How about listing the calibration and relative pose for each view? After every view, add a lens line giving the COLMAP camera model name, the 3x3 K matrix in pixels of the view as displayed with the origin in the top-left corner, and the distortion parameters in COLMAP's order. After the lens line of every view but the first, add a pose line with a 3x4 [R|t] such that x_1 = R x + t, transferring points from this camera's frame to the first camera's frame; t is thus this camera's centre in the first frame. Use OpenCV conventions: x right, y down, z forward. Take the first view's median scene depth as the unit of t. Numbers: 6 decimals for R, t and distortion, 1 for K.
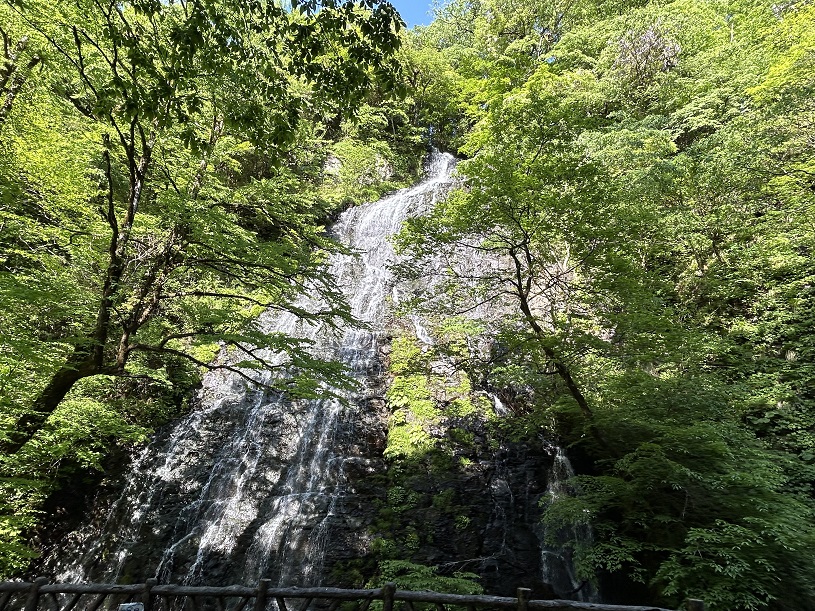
lens RADIAL K [[480.1, 0, 408.6], [0, 480.1, 307.1], [0, 0, 1]] dist [-0.000180, 0.005522]
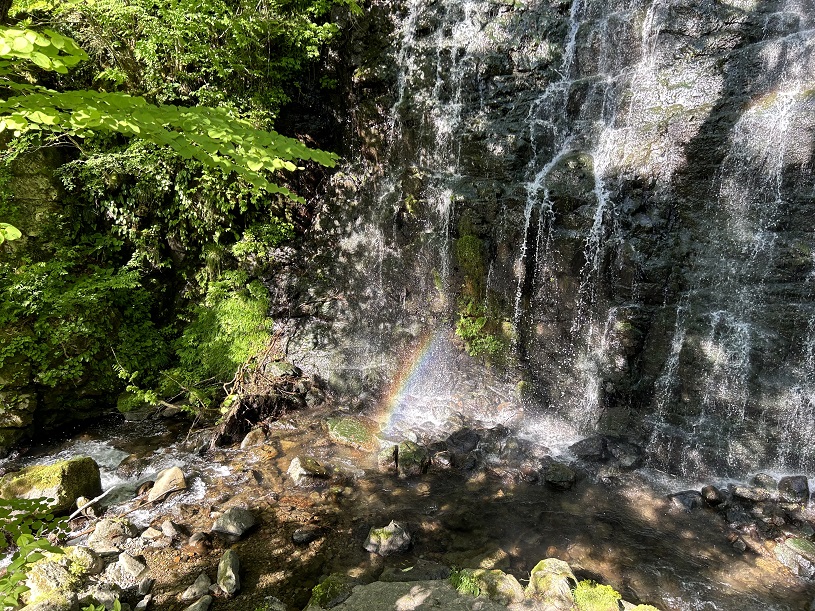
lens RADIAL K [[615.5, 0, 407.2], [0, 615.5, 306.4], [0, 0, 1]] dist [0.015420, 0.005548]
pose [[0.911272, -0.002736, -0.411797, -0.341258], [0.246125, 0.805341, 0.539304, 0.234830], [0.330161, -0.592806, 0.734558, 0.427462]]
